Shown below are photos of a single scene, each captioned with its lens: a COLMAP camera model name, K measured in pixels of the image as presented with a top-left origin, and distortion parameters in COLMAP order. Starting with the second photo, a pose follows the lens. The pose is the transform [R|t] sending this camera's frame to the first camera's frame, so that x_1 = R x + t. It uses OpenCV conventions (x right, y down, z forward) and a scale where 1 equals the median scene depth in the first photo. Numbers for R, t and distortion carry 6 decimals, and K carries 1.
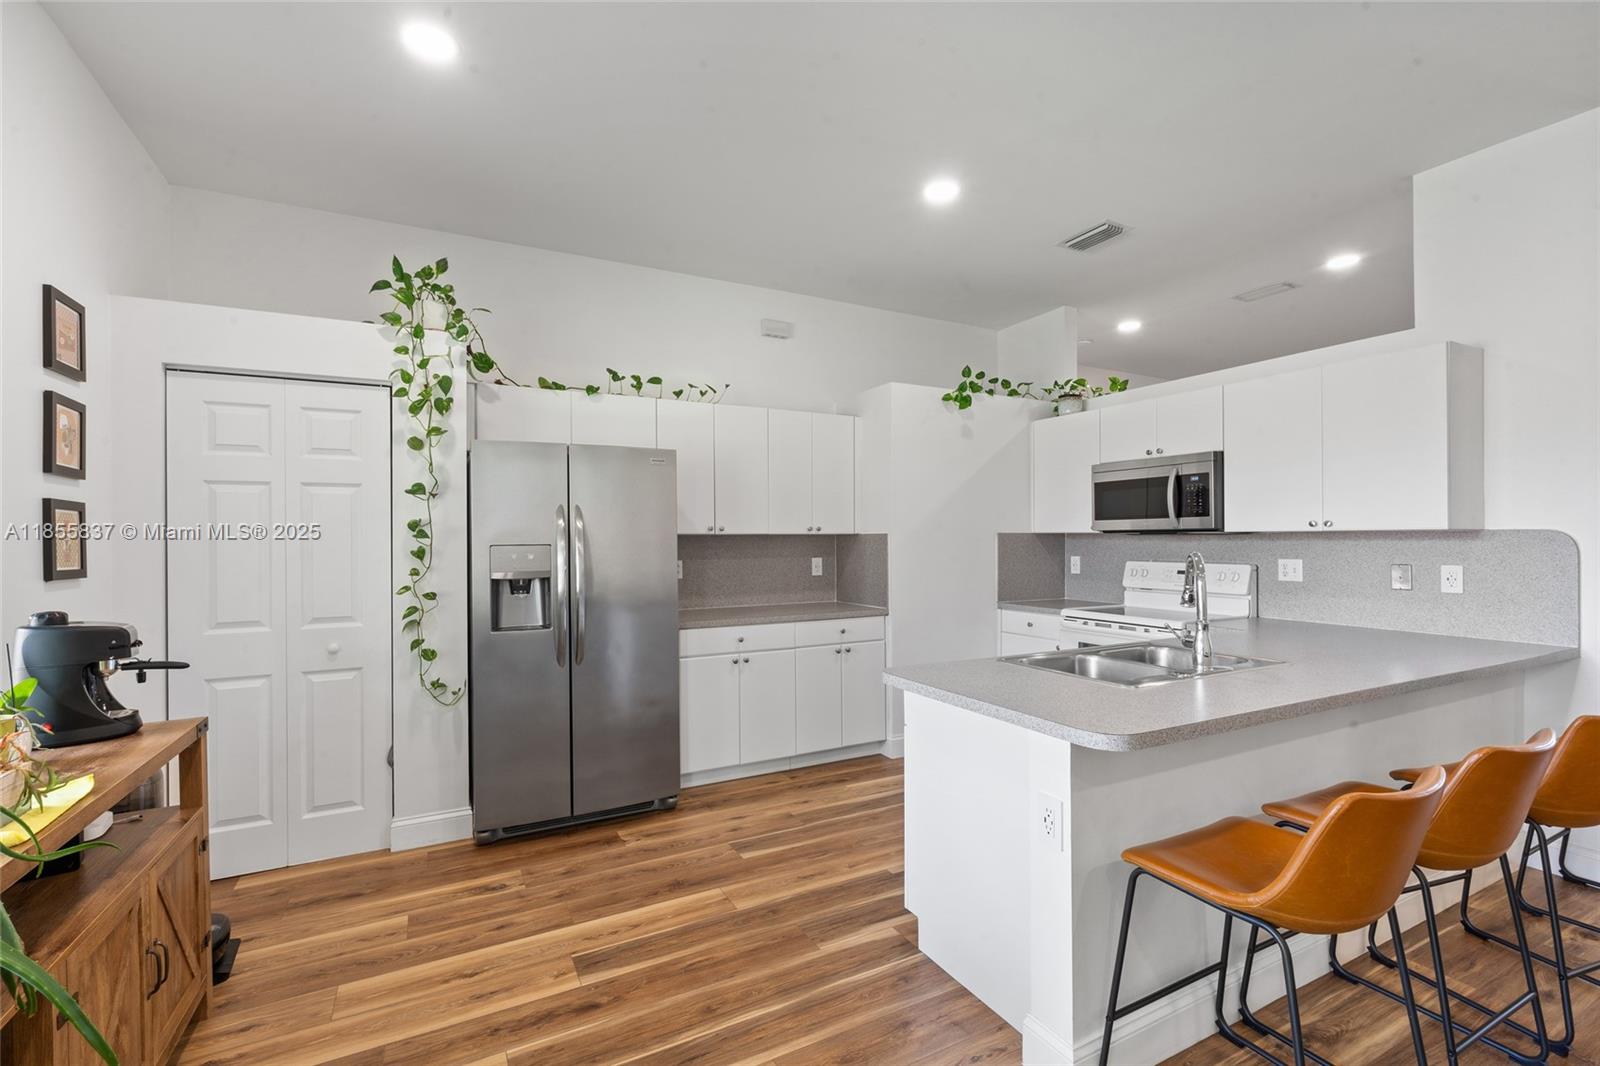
lens RADIAL K [[724.9, 0, 805.1], [0, 724.9, 537.0], [0, 0, 1]] dist [0.002891, 0.000338]
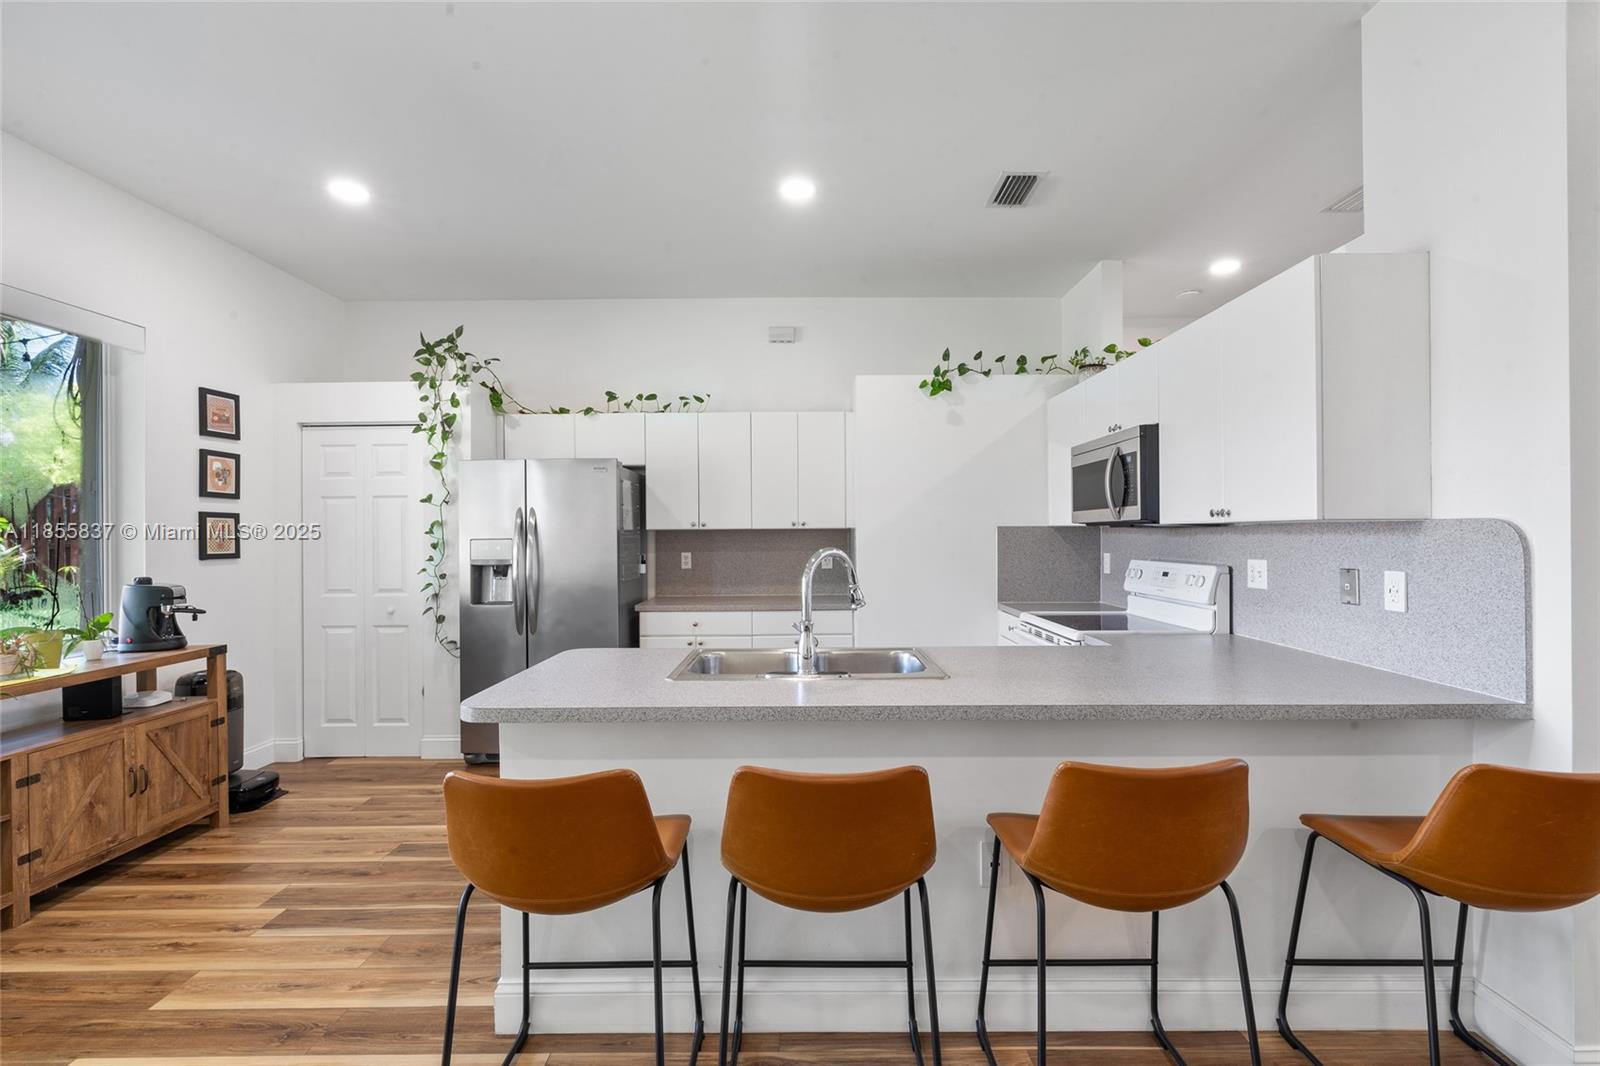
lens RADIAL K [[724.9, 0, 801.2], [0, 724.9, 532.0], [0, 0, 1]] dist [0.002891, 0.000338]
pose [[0.877233, -0.002688, -0.480058, 0.717399], [0.004356, 0.999988, 0.002360, -0.002202], [0.480046, -0.004162, 0.877234, 0.123969]]
